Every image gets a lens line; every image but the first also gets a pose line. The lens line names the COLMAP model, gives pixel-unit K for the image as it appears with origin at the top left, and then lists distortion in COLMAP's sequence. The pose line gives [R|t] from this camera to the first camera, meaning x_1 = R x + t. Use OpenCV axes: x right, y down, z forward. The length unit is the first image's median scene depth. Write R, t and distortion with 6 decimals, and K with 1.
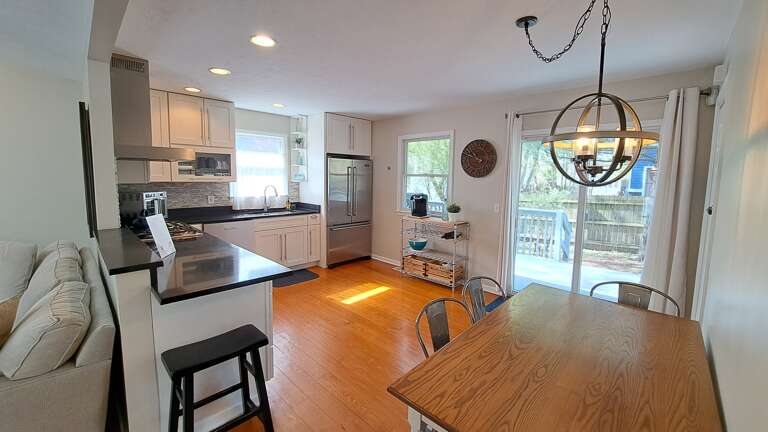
lens RADIAL K [[308.9, 0, 387.8], [0, 308.9, 207.6], [0, 0, 1]] dist [0.000536, 0.000077]
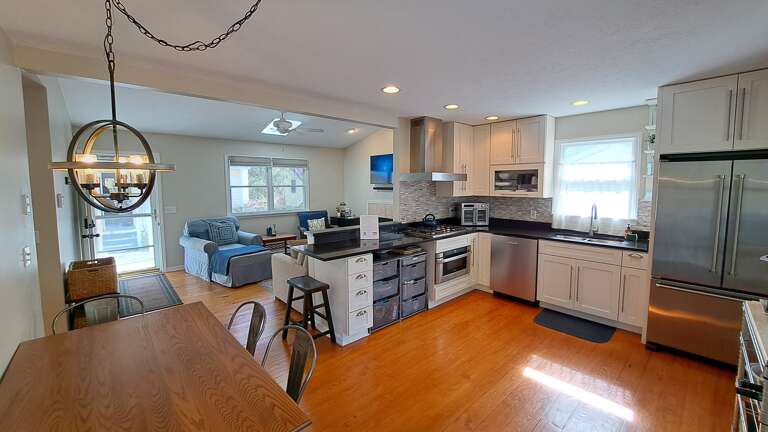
lens RADIAL K [[308.9, 0, 387.8], [0, 308.9, 207.6], [0, 0, 1]] dist [0.000536, 0.000077]
pose [[-0.051499, 0.064745, -0.996572, 0.486837], [-0.100757, 0.992468, 0.069685, -0.073289], [0.993577, 0.104000, -0.044588, 0.583748]]
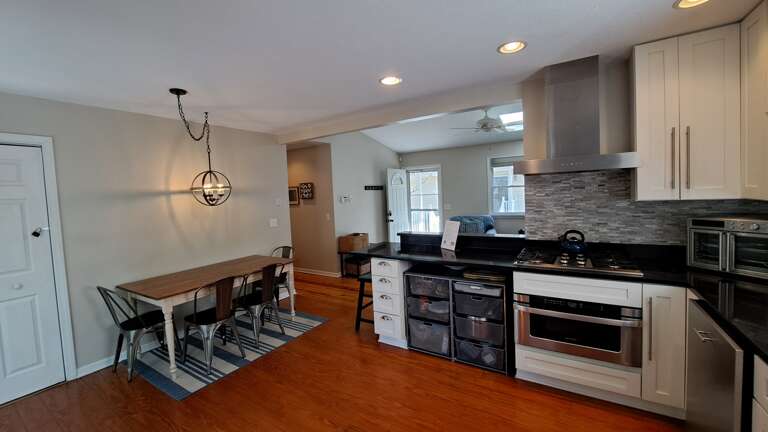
lens RADIAL K [[308.9, 0, 387.8], [0, 308.9, 207.6], [0, 0, 1]] dist [0.000536, 0.000077]
pose [[-0.975421, 0.041409, -0.216422, -0.065061], [0.009516, 0.989183, 0.146376, -0.126105], [0.220142, 0.140719, -0.965265, 1.156835]]
